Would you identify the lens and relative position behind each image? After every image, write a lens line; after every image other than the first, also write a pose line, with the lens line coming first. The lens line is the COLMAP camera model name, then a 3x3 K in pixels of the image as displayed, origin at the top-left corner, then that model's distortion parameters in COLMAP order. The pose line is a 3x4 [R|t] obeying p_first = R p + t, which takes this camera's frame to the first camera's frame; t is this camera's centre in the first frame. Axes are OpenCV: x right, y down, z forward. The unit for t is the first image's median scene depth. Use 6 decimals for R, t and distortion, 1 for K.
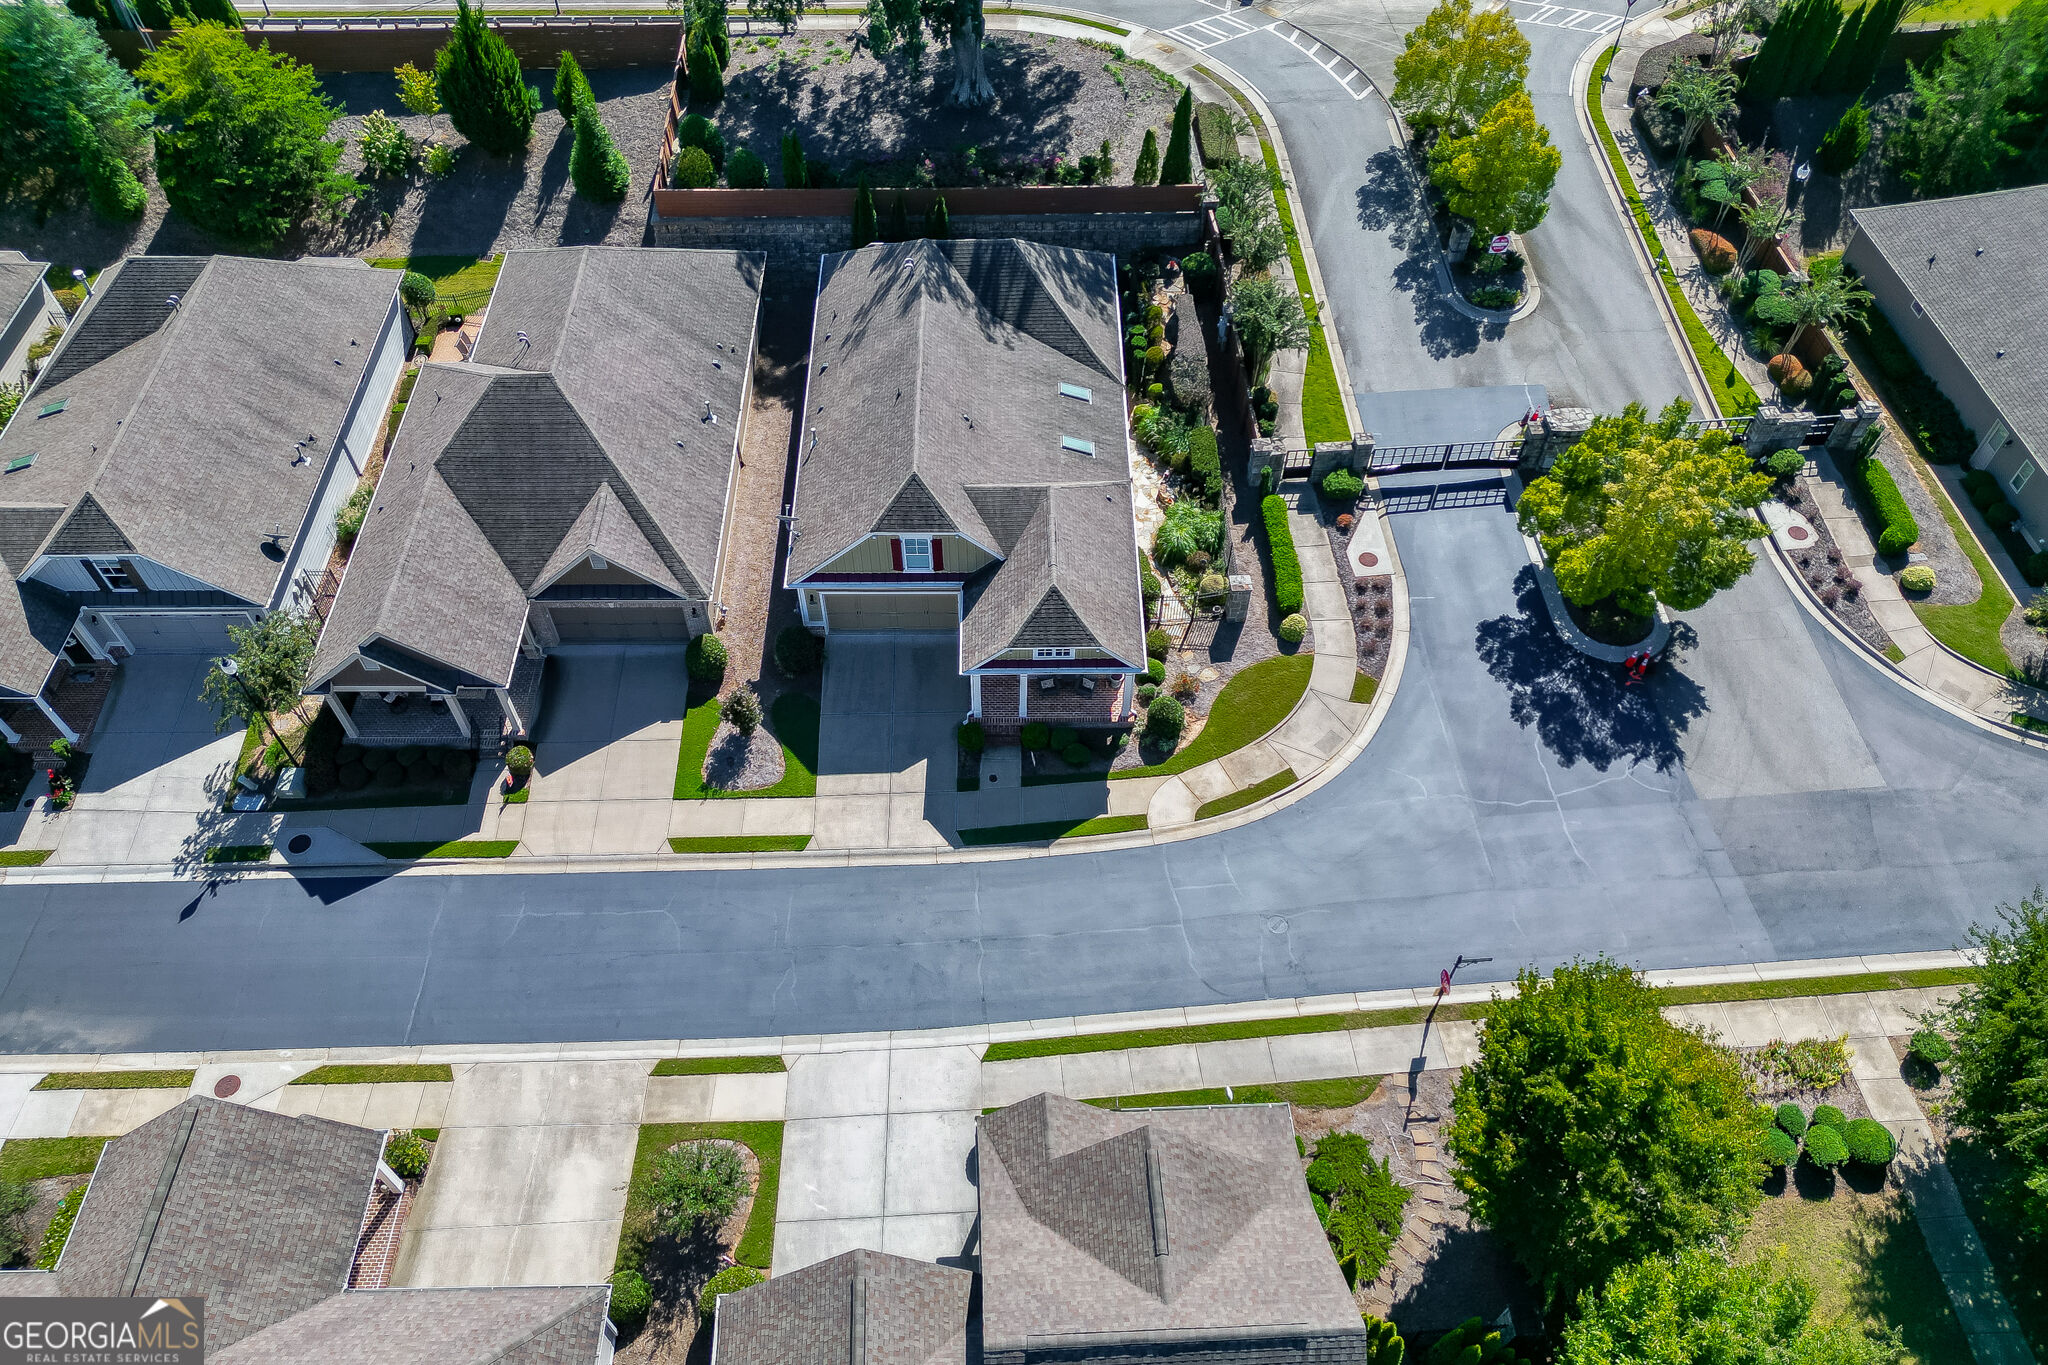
lens RADIAL K [[1431.3, 0, 1015.6], [0, 1431.3, 745.3], [0, 0, 1]] dist [0.074489, -0.067636]
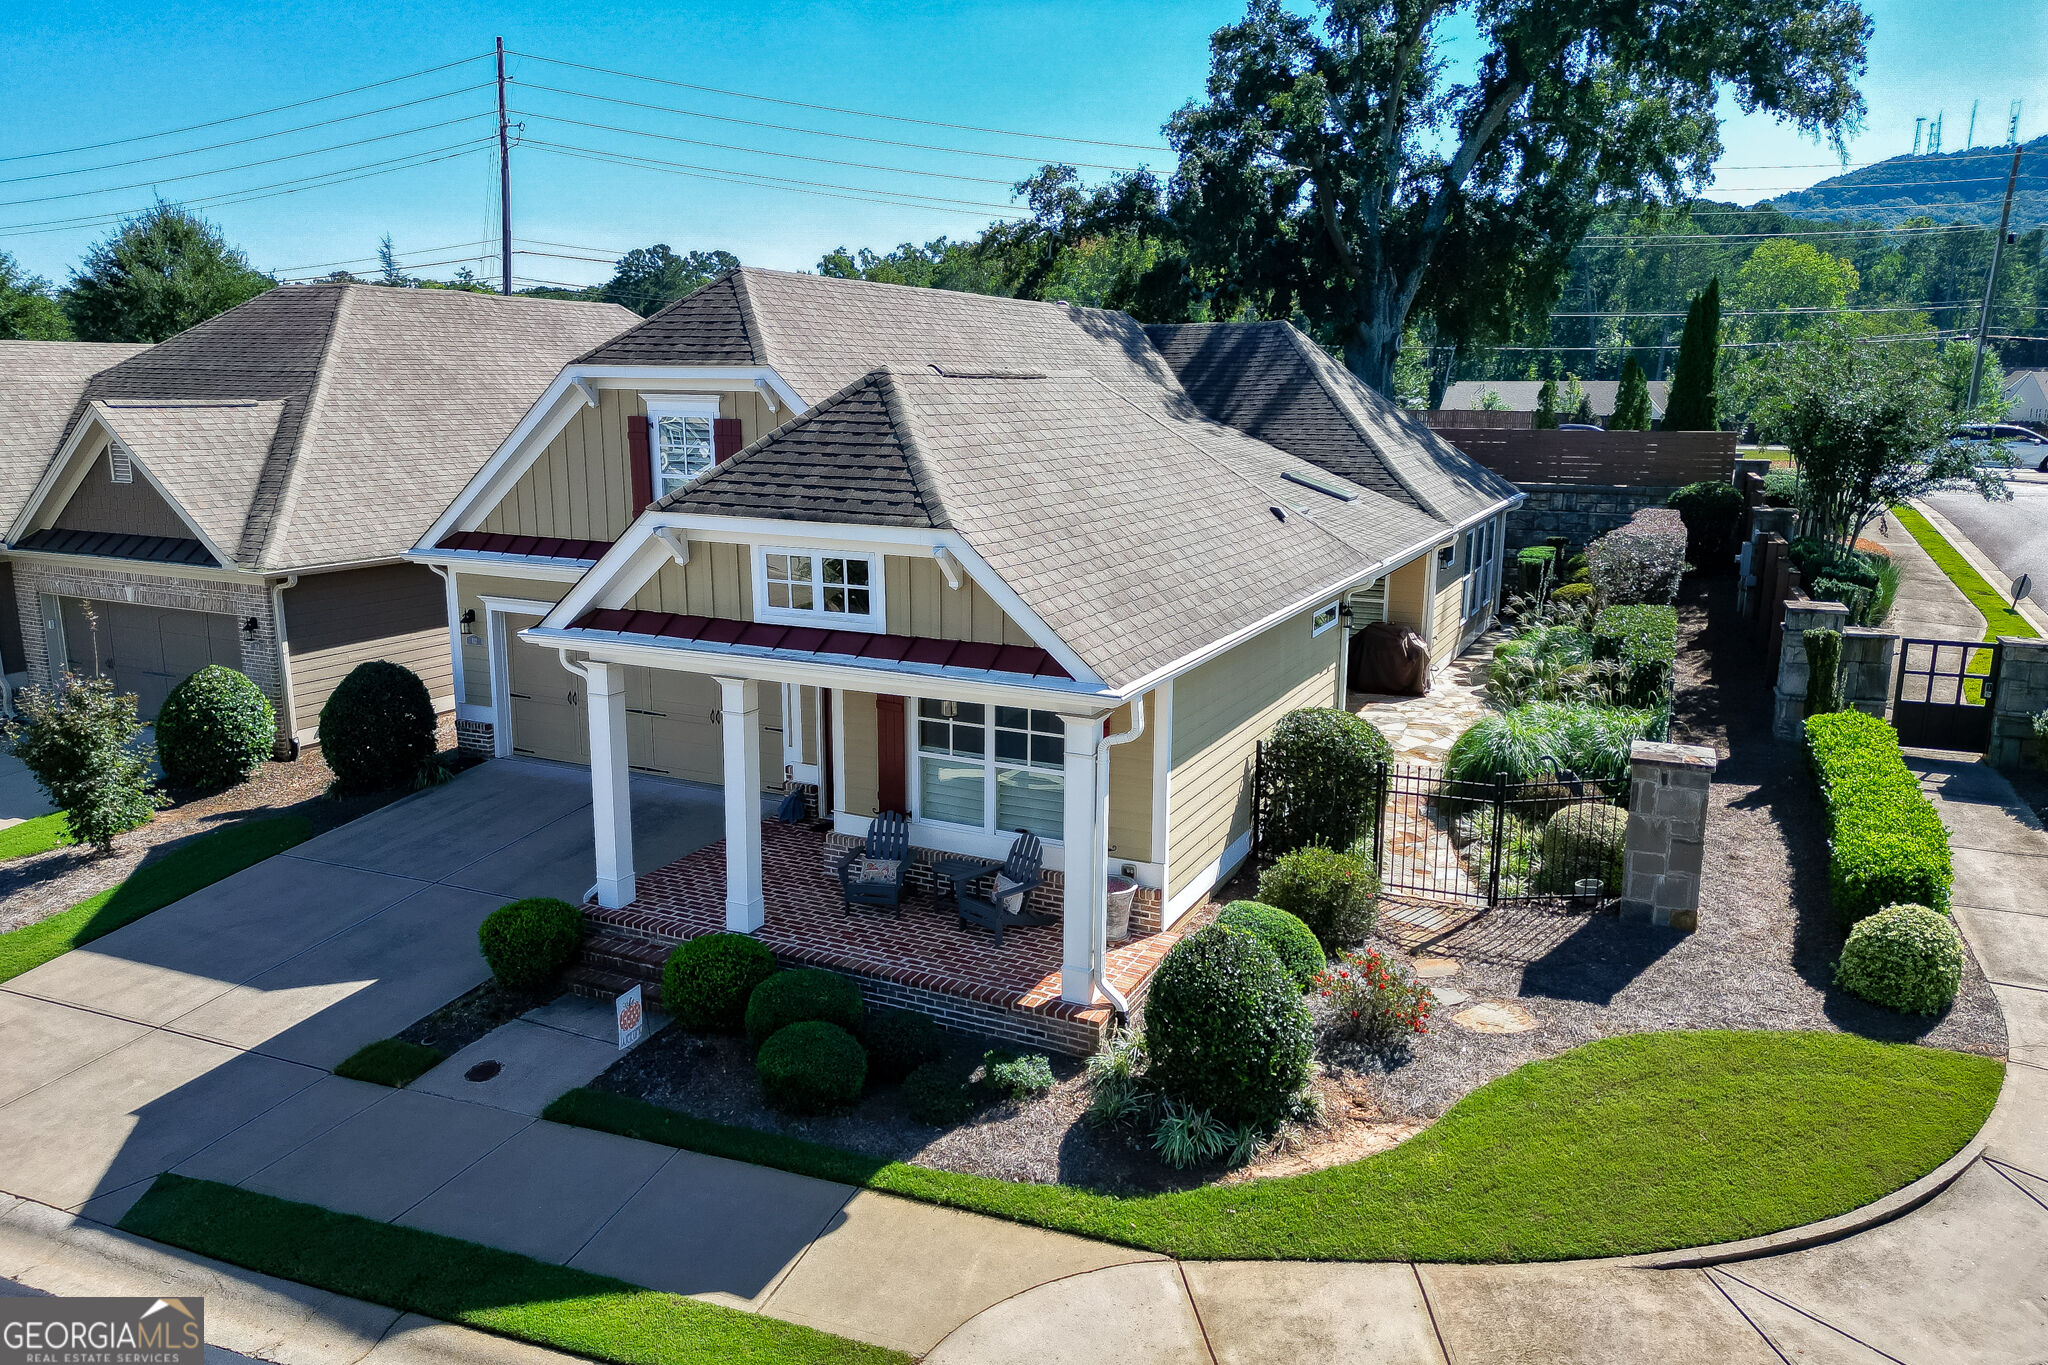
lens RADIAL K [[1431.3, 0, 1025.0], [0, 1431.3, 666.7], [0, 0, 1]] dist [0.074489, -0.067636]
pose [[0.893901, 0.092747, -0.438565, 0.163077], [-0.360543, 0.730112, -0.580470, 0.079250], [0.266364, 0.677004, 0.686087, 0.749251]]
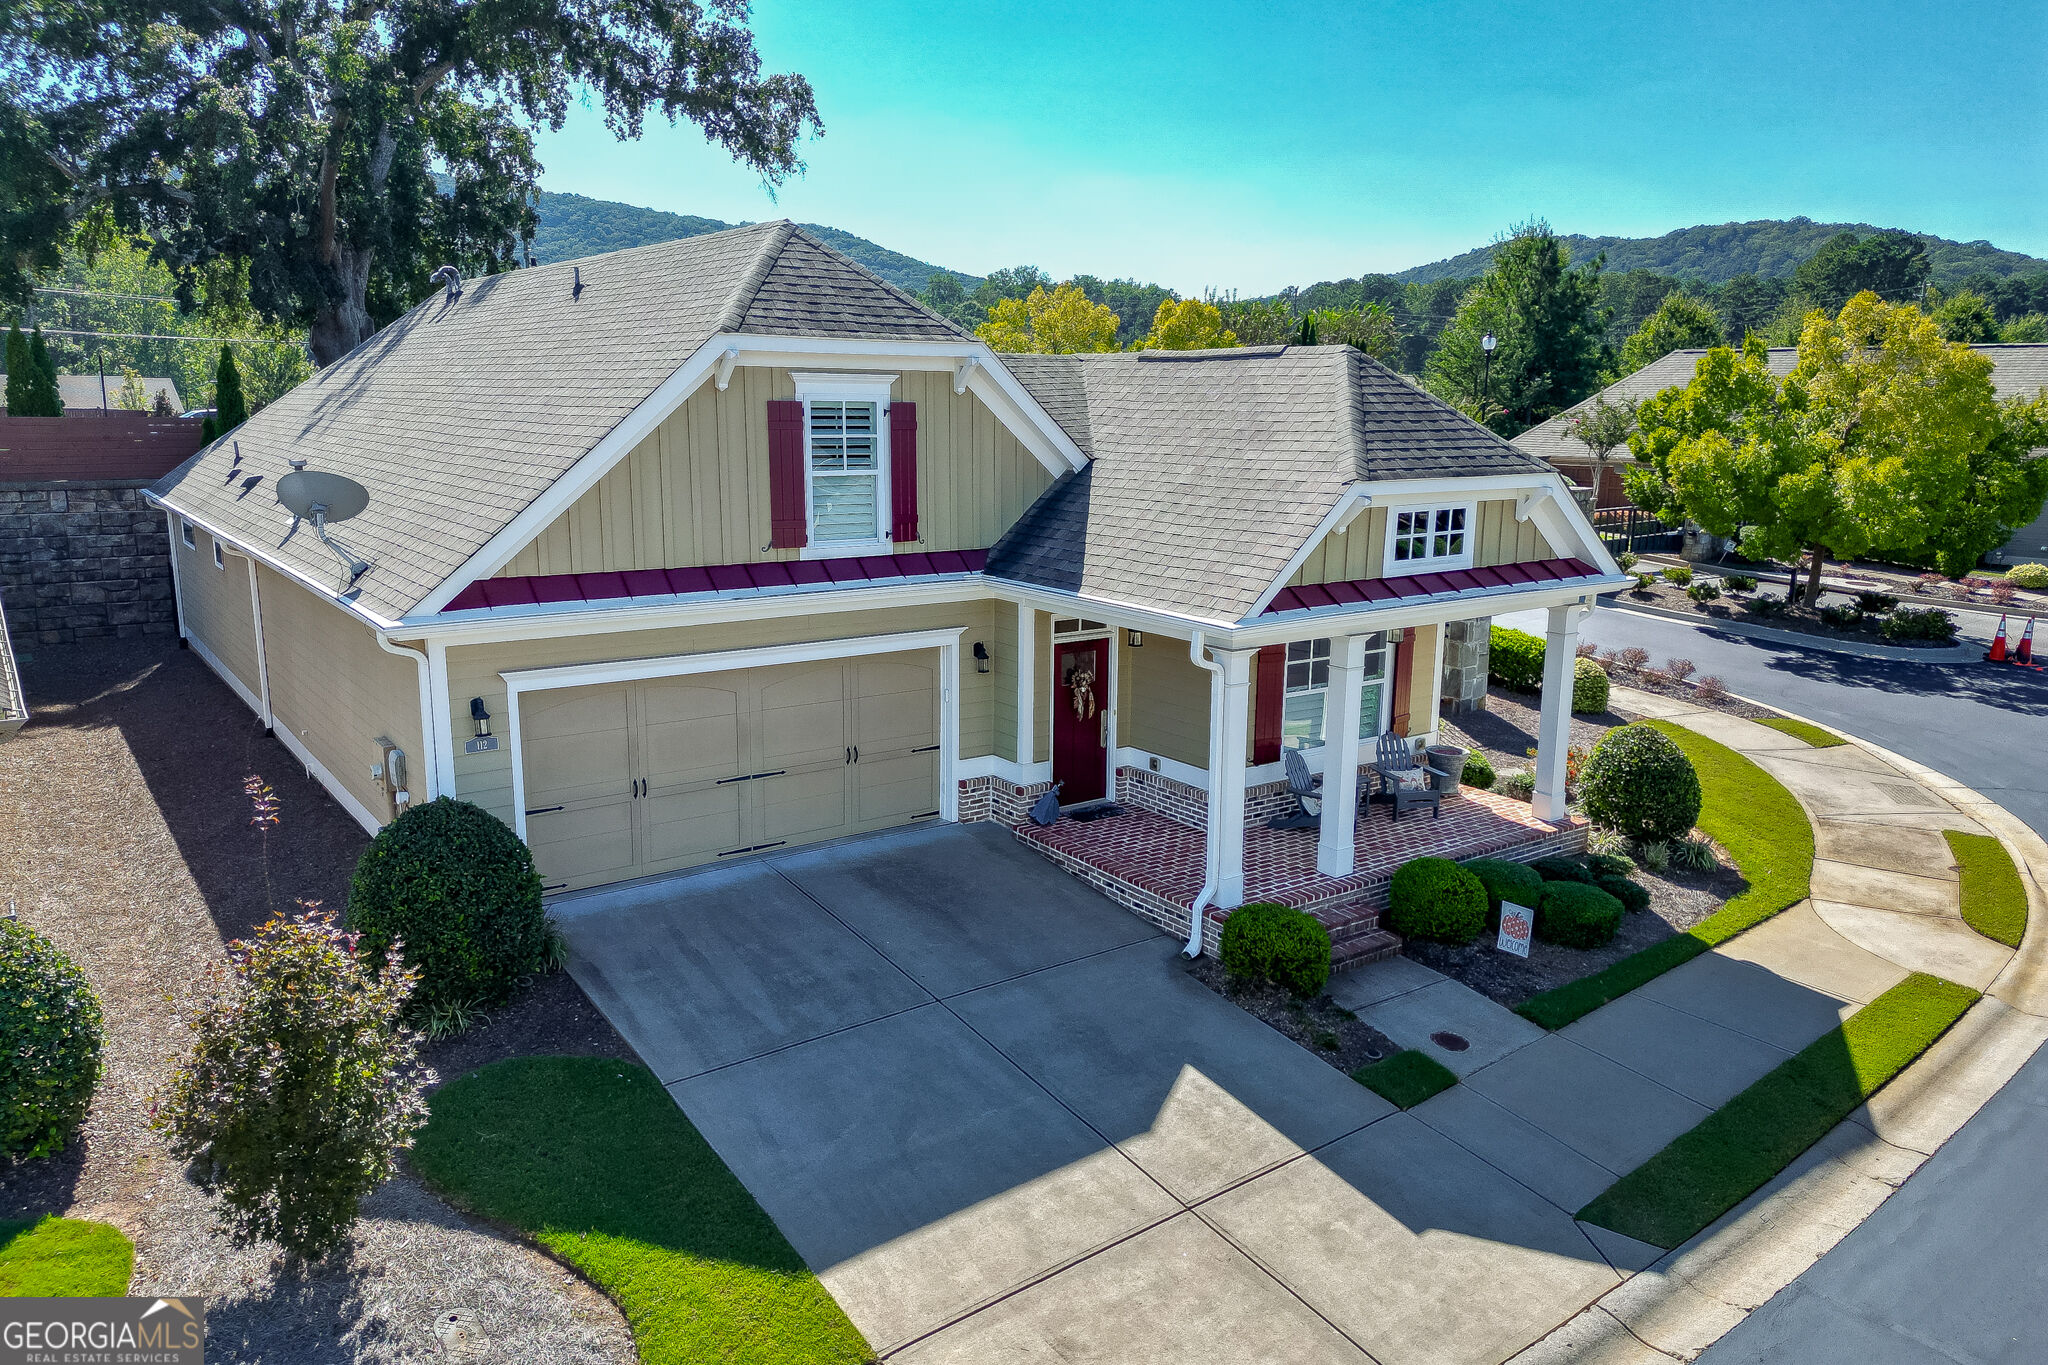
lens RADIAL K [[1431.3, 0, 1018.1], [0, 1431.3, 672.7], [0, 0, 1]] dist [0.074489, -0.067636]
pose [[0.817367, -0.102694, 0.566891, -0.202616], [0.453918, 0.720744, -0.523914, 0.070387], [-0.354780, 0.685552, 0.635727, 0.765891]]
